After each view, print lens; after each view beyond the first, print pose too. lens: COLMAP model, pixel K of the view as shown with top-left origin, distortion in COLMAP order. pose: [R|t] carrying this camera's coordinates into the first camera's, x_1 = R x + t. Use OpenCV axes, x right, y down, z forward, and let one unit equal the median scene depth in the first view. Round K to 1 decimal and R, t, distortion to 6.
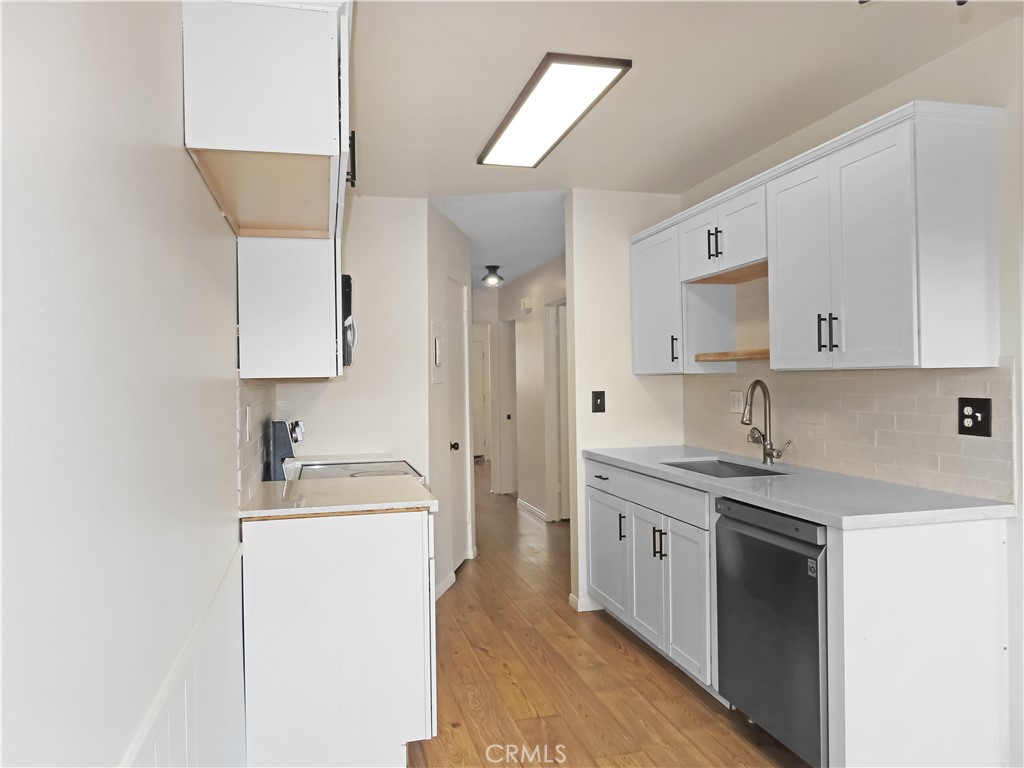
lens RADIAL K [[742.0, 0, 504.1], [0, 742.0, 381.4], [0, 0, 1]] dist [-0.001481, -0.003437]
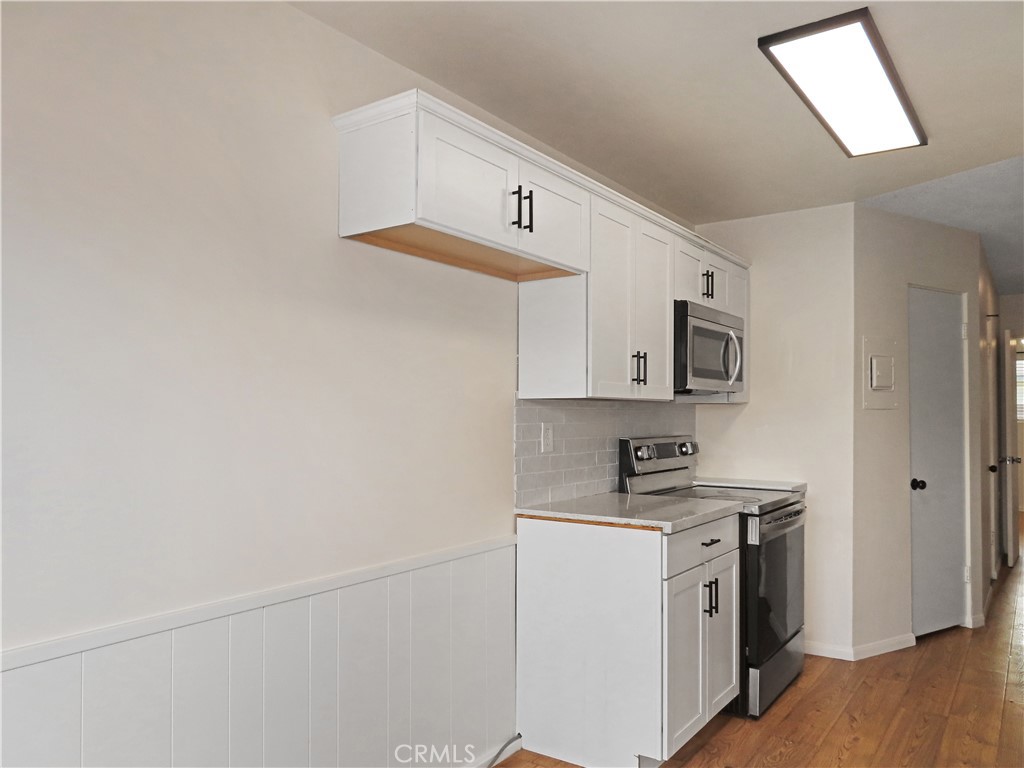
lens RADIAL K [[742.0, 0, 511.0], [0, 742.0, 392.4], [0, 0, 1]] dist [-0.001481, -0.003437]
pose [[0.653516, -0.004645, -0.756898, 0.418964], [-0.013583, 0.999748, -0.017863, 0.005610], [0.756791, 0.021955, 0.653289, 0.147917]]
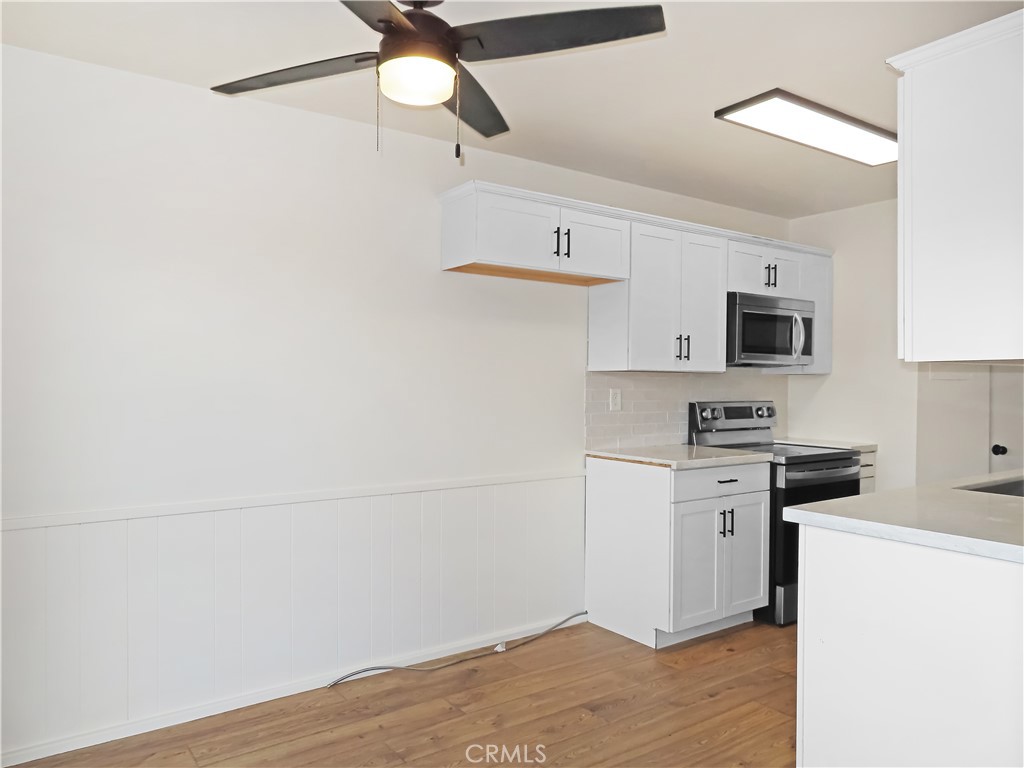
lens RADIAL K [[742.0, 0, 507.0], [0, 742.0, 377.6], [0, 0, 1]] dist [-0.001481, -0.003437]
pose [[0.343625, 0.012934, -0.939018, 0.867798], [-0.014079, 0.999864, 0.008620, -0.000869], [0.939002, 0.010258, 0.343760, 0.189797]]
